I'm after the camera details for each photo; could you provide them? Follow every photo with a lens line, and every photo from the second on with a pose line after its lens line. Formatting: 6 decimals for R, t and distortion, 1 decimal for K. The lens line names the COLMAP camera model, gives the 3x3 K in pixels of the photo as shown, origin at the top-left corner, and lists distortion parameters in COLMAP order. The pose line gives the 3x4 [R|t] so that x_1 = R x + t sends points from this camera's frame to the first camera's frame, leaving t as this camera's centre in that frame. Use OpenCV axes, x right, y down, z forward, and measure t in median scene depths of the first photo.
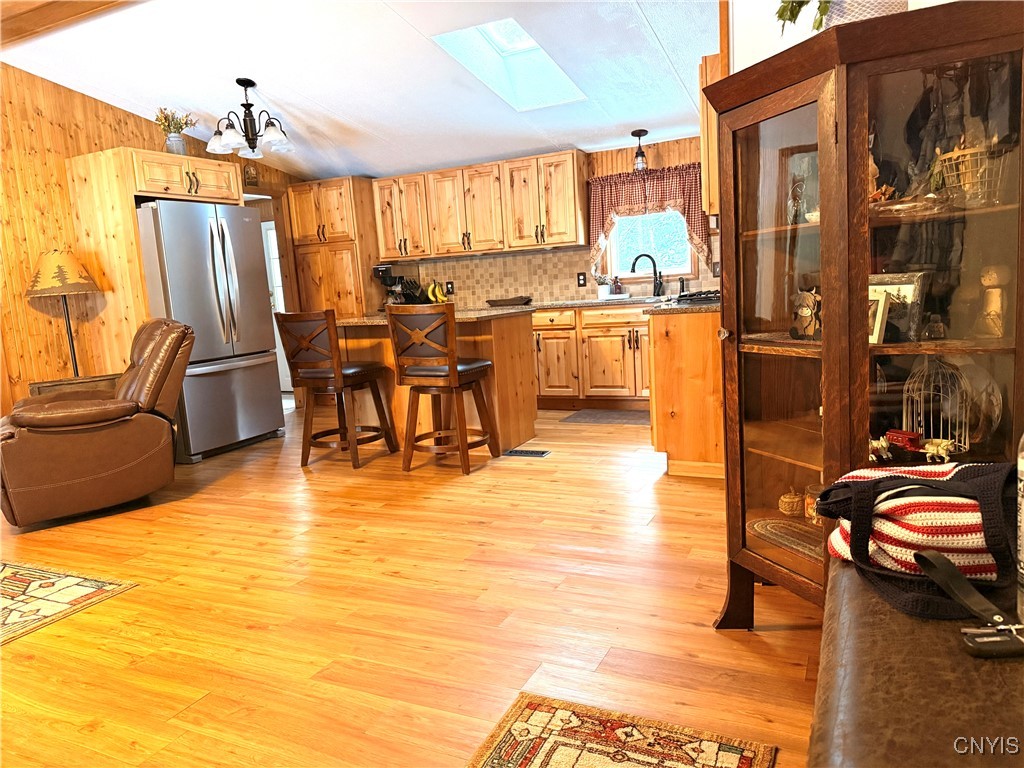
lens RADIAL K [[709.1, 0, 510.9], [0, 709.1, 386.7], [0, 0, 1]] dist [0.174711, -0.319021]
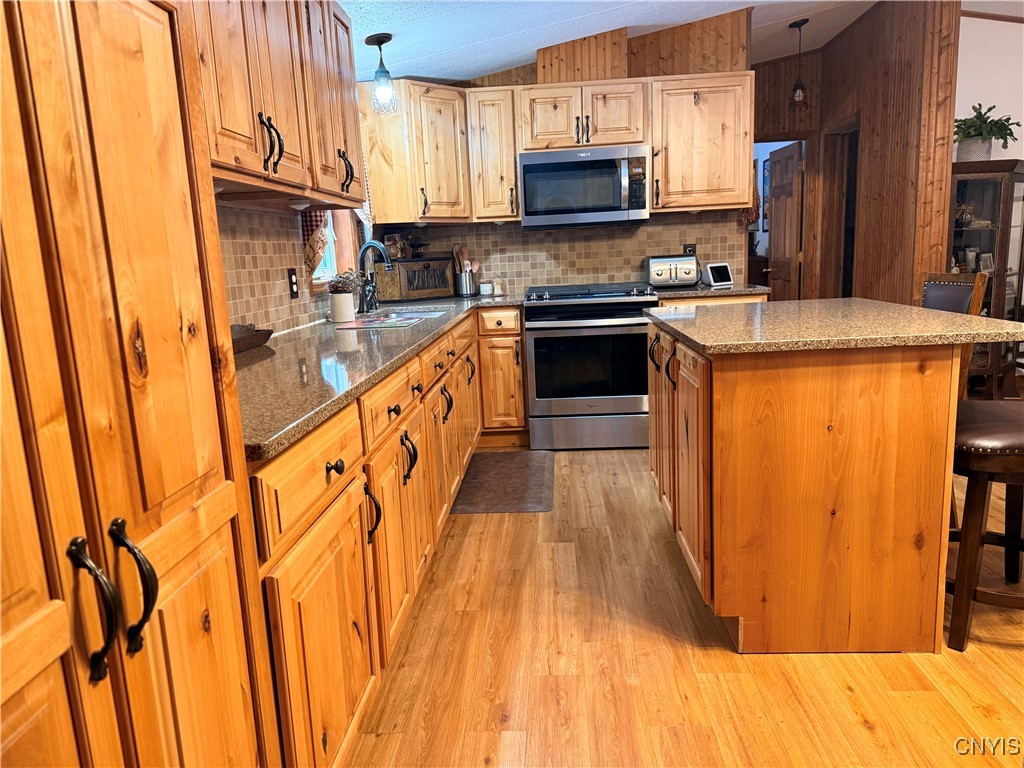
lens RADIAL K [[709.1, 0, 510.9], [0, 709.1, 386.7], [0, 0, 1]] dist [0.174711, -0.319021]
pose [[-0.373204, -0.090782, 0.923297, -0.396286], [0.201006, 0.963650, 0.175998, -0.139134], [-0.905713, 0.251272, -0.341390, 1.047930]]
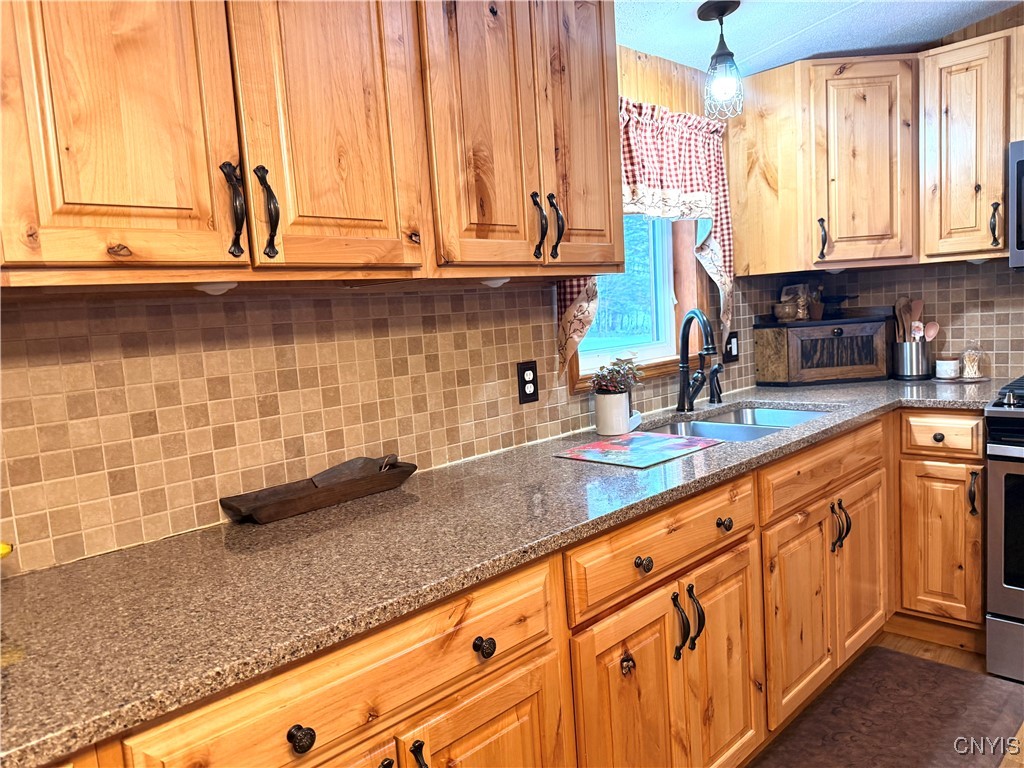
lens RADIAL K [[719.2, 0, 514.8], [0, 719.2, 389.4], [0, 0, 1]] dist [0.087349, -0.136684]
pose [[0.340473, -0.064590, 0.938033, -0.217846], [0.177538, 0.984108, 0.003322, -0.148715], [-0.923341, 0.165405, 0.346529, 0.888885]]
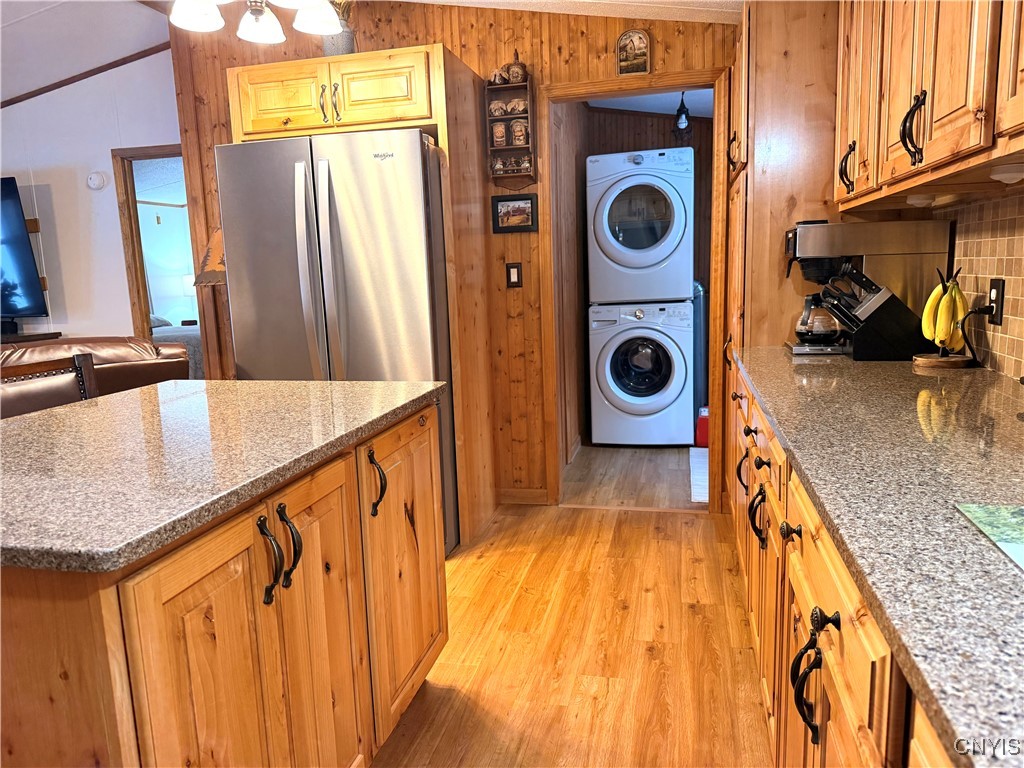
lens RADIAL K [[719.2, 0, 514.8], [0, 719.2, 389.4], [0, 0, 1]] dist [0.087349, -0.136684]
pose [[0.215430, 0.213565, -0.952880, 0.165490], [-0.120841, 0.974122, 0.191006, -0.149279], [0.969014, 0.073998, 0.235663, 0.822972]]
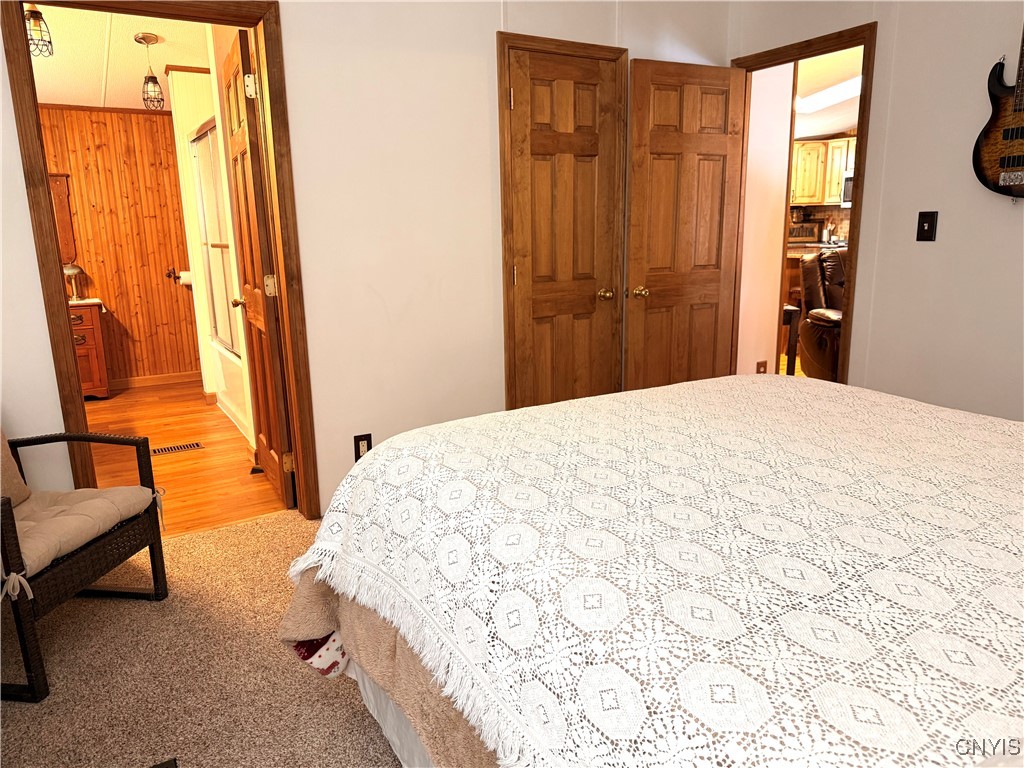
lens RADIAL K [[712.9, 0, 510.7], [0, 712.9, 388.0], [0, 0, 1]] dist [0.090528, -0.126800]
pose [[0.562991, -0.137329, 0.814974, -1.251712], [0.102803, 0.990076, 0.095817, -0.024397], [-0.820044, 0.029838, 0.571521, 0.515465]]
